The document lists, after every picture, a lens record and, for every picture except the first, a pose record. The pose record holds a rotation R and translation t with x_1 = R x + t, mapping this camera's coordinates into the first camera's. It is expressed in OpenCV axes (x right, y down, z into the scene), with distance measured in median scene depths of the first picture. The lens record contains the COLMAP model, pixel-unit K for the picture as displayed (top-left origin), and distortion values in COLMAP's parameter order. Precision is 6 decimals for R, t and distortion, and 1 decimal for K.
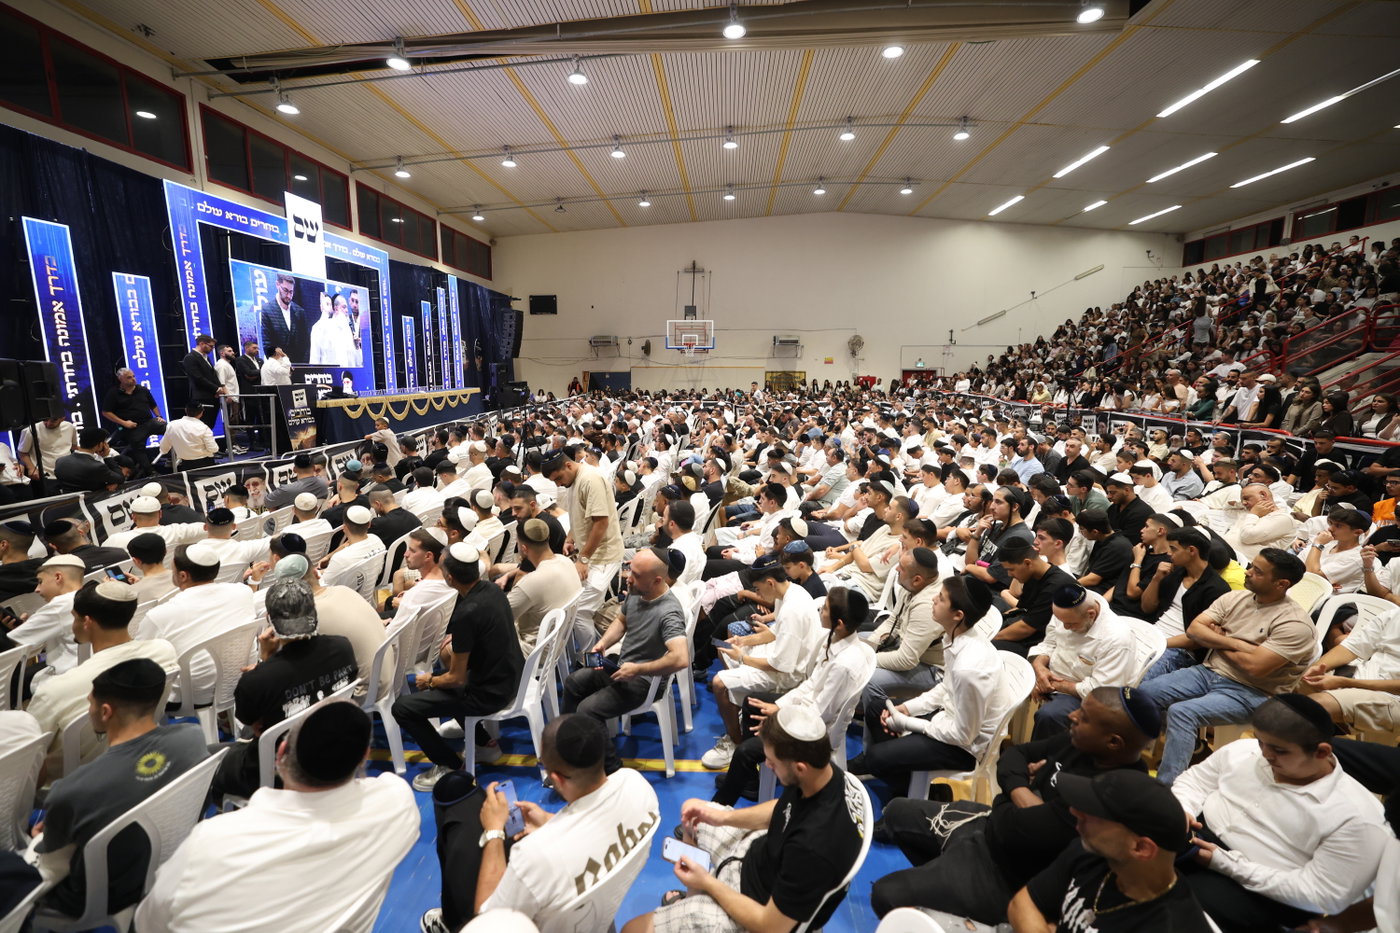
lens RADIAL K [[607.3, 0, 706.6], [0, 607.3, 457.9], [0, 0, 1]] dist [-0.030609, 0.007776]
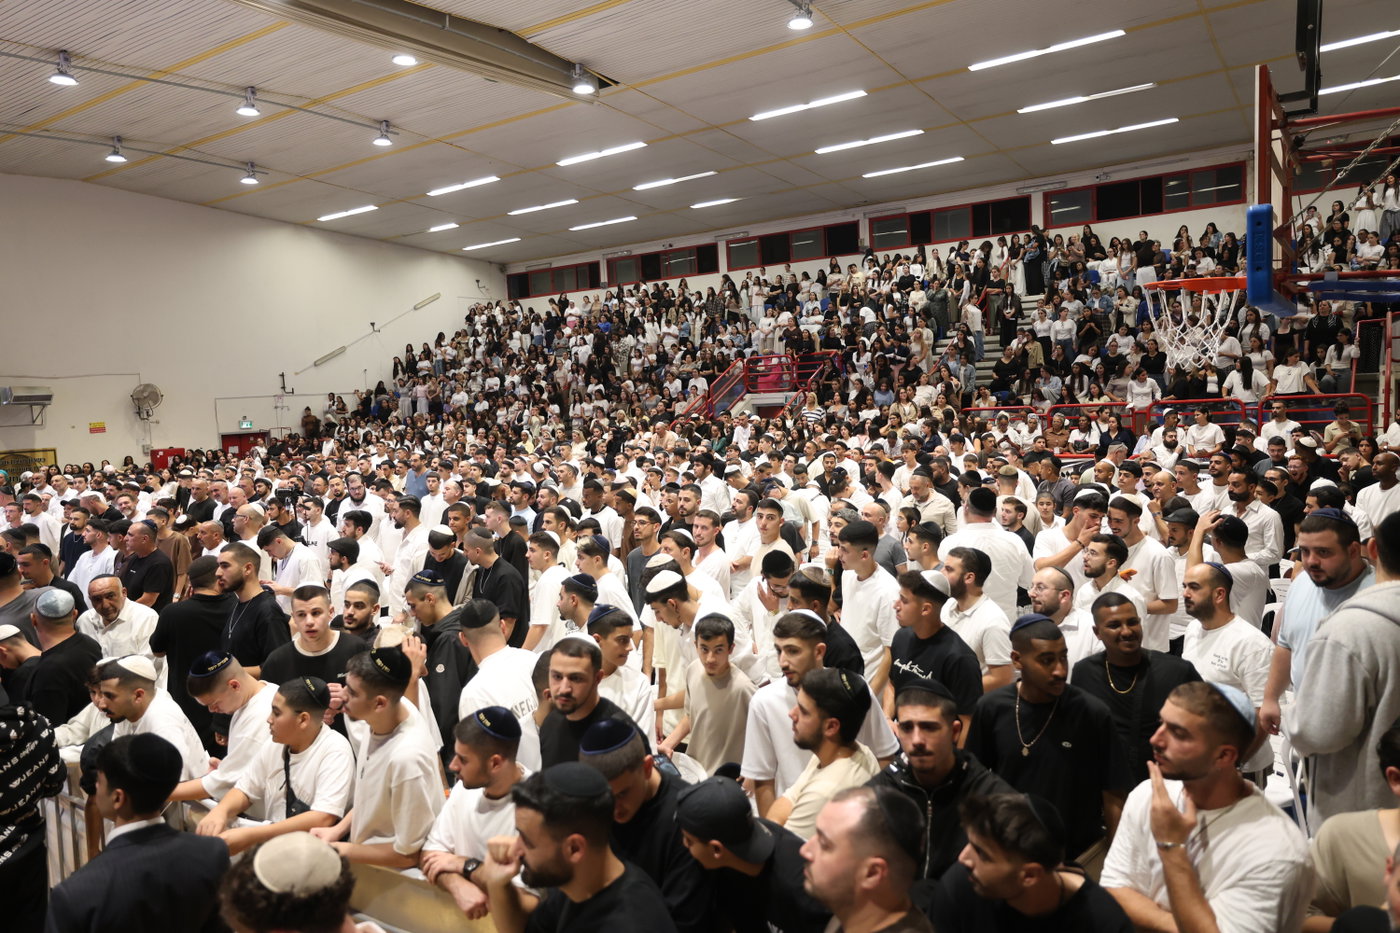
lens RADIAL K [[993.7, 0, 703.1], [0, 993.7, 453.9], [0, 0, 1]] dist [0.025292, 0.023774]
pose [[0.518154, -0.081192, 0.851425, -0.397103], [0.174268, 0.984623, -0.012161, -0.024726], [-0.837345, 0.154678, 0.524336, -0.001149]]
